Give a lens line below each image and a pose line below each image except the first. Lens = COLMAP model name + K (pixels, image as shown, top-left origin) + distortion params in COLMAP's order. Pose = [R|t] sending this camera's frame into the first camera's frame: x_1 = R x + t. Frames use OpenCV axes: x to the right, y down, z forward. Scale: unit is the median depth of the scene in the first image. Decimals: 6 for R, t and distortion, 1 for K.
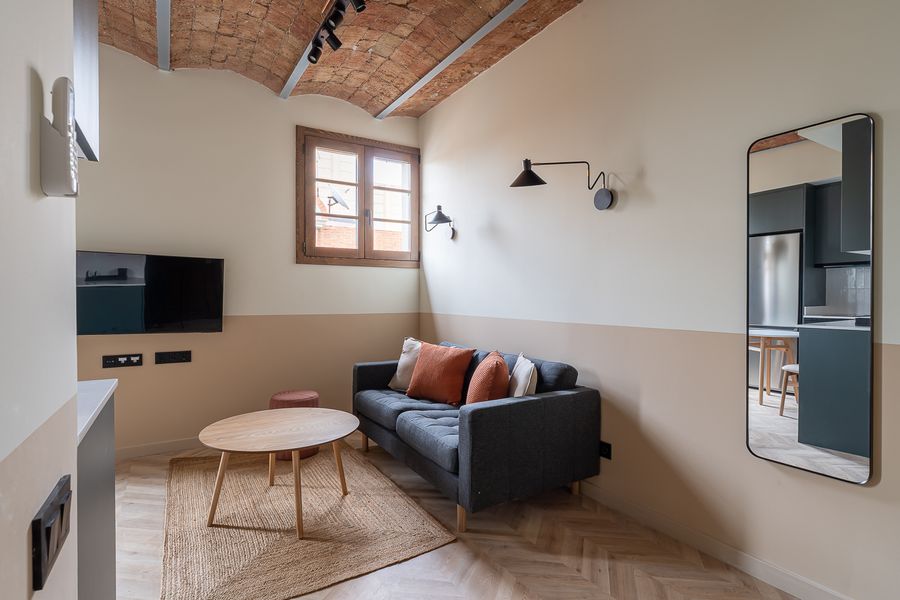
lens RADIAL K [[457.6, 0, 450.0], [0, 457.6, 300.0], [0, 0, 1]] dist [-0.000042, 0.001982]
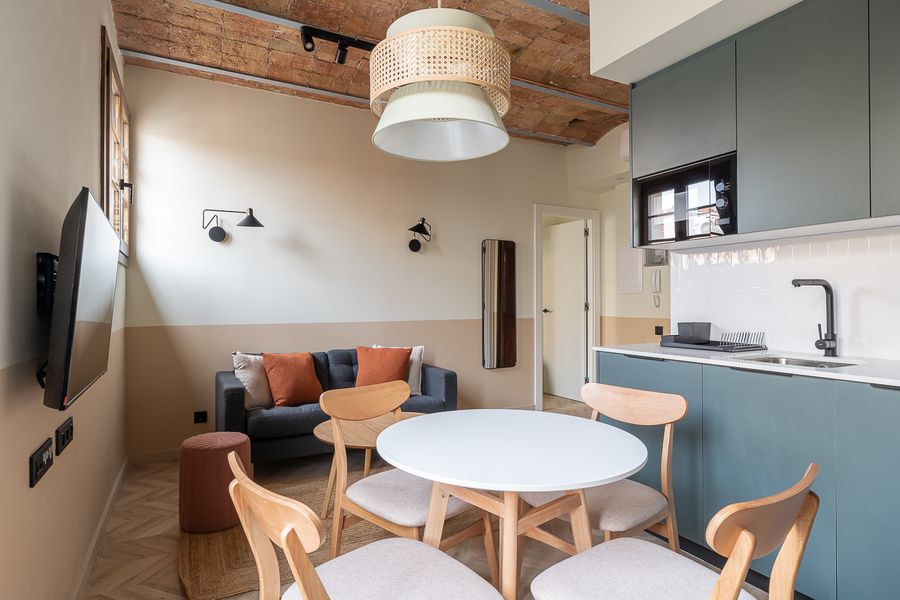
lens RADIAL K [[504.0, 0, 450.0], [0, 504.0, 300.0], [0, 0, 1]] dist [0.000252, -0.001028]
pose [[0.069498, 0.001817, 0.997580, -1.502183], [0.010190, 0.999945, -0.002532, -0.014901], [-0.997530, 0.010341, 0.069476, 0.753965]]
